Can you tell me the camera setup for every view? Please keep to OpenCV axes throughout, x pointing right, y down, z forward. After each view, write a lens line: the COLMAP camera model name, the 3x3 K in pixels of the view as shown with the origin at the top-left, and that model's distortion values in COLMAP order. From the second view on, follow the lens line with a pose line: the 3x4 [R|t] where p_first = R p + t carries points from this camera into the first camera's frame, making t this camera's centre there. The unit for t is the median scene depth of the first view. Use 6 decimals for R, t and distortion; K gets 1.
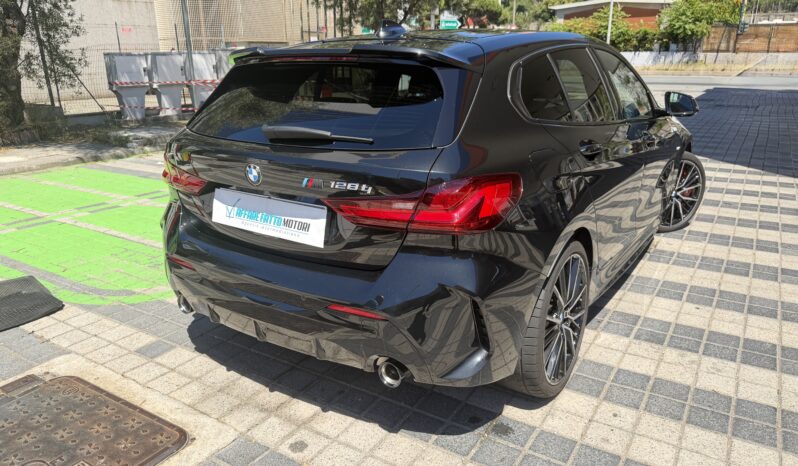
lens RADIAL K [[567.6, 0, 402.0], [0, 567.6, 230.8], [0, 0, 1]] dist [0.031088, -0.044114]
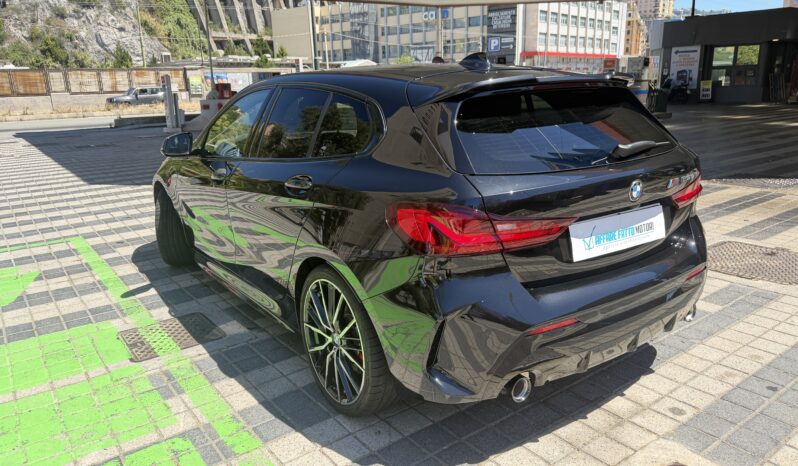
lens RADIAL K [[567.6, 0, 388.2], [0, 567.6, 235.3], [0, 0, 1]] dist [0.031088, -0.044114]
pose [[0.374540, -0.240063, 0.895595, -1.095090], [0.299799, 0.945373, 0.128029, -0.230473], [-0.877406, 0.220546, 0.426050, 0.762544]]
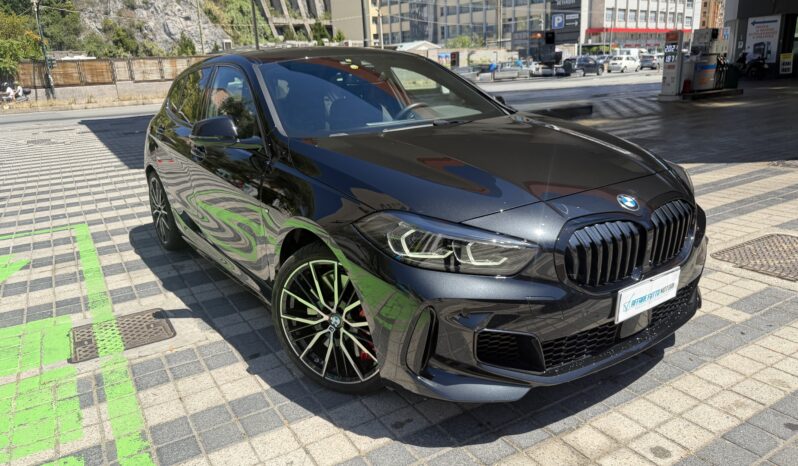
lens RADIAL K [[567.6, 0, 387.9], [0, 567.6, 237.2], [0, 0, 1]] dist [0.031088, -0.044114]
pose [[0.467322, -0.264247, 0.843673, -0.876173], [0.306872, 0.943438, 0.125514, -0.168192], [-0.829120, 0.200244, 0.521979, 0.656899]]
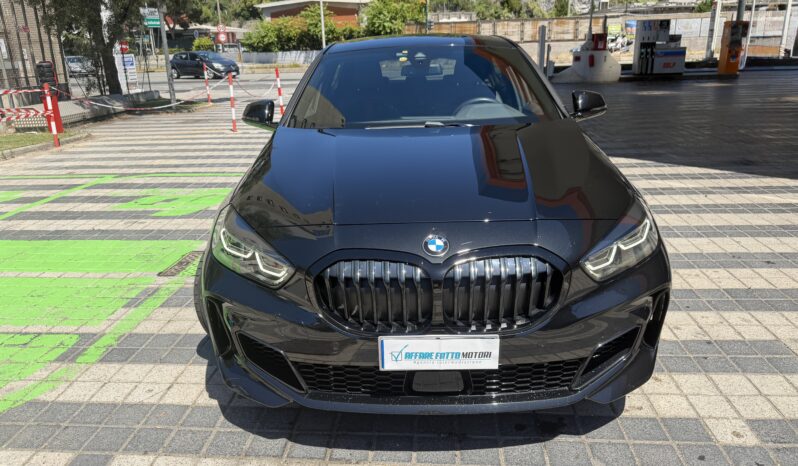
lens RADIAL K [[567.6, 0, 393.8], [0, 567.6, 231.4], [0, 0, 1]] dist [0.031088, -0.044114]
pose [[0.889362, -0.160807, 0.427992, -0.371127], [0.159424, 0.986426, 0.039343, -0.062515], [-0.428509, 0.033242, 0.902926, 0.170683]]
